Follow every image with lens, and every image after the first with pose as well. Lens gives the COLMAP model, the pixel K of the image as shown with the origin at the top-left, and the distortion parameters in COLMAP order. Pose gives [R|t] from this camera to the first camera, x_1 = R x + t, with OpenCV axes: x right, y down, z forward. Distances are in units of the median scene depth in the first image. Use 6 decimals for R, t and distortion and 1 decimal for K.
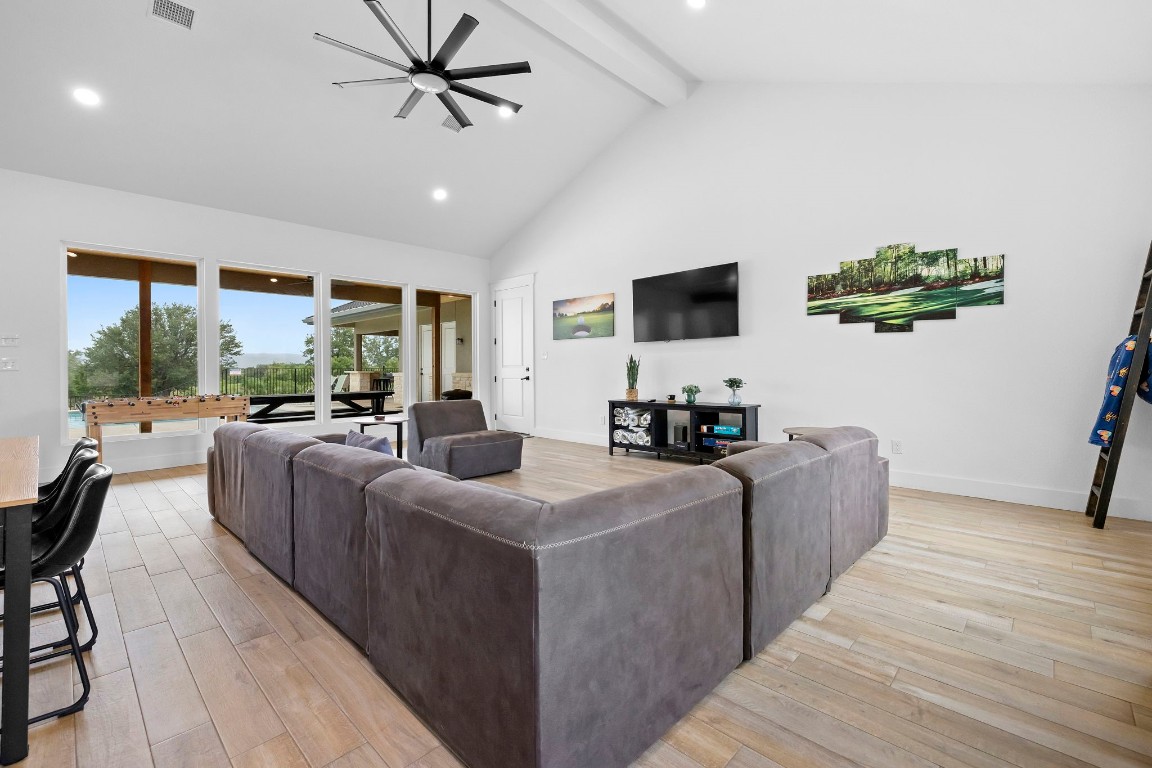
lens RADIAL K [[486.8, 0, 575.3], [0, 486.8, 365.7], [0, 0, 1]] dist [0.003797, -0.000234]
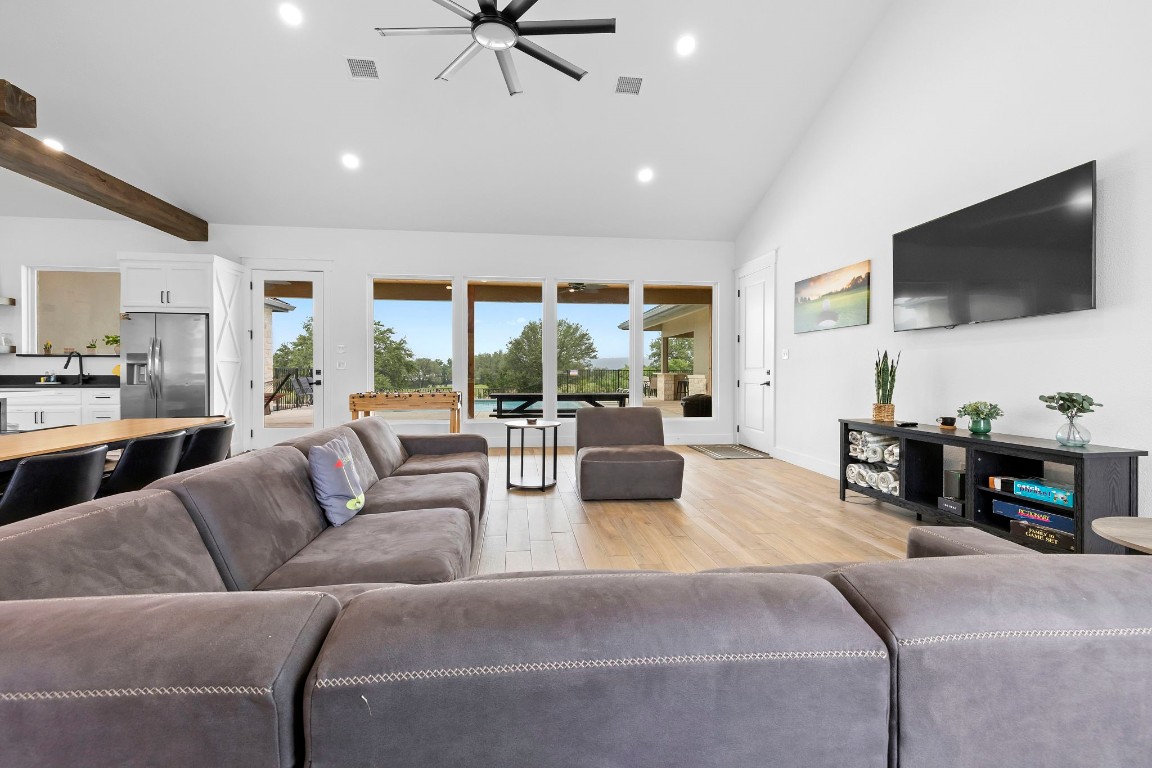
lens RADIAL K [[491.1, 0, 578.0], [0, 491.1, 378.8], [0, 0, 1]] dist [0.004058, 0.000285]
pose [[0.776817, 0.017769, -0.629475, 0.217634], [-0.003684, 0.999713, 0.023674, 0.000143], [0.629715, -0.016071, 0.776660, 0.241789]]
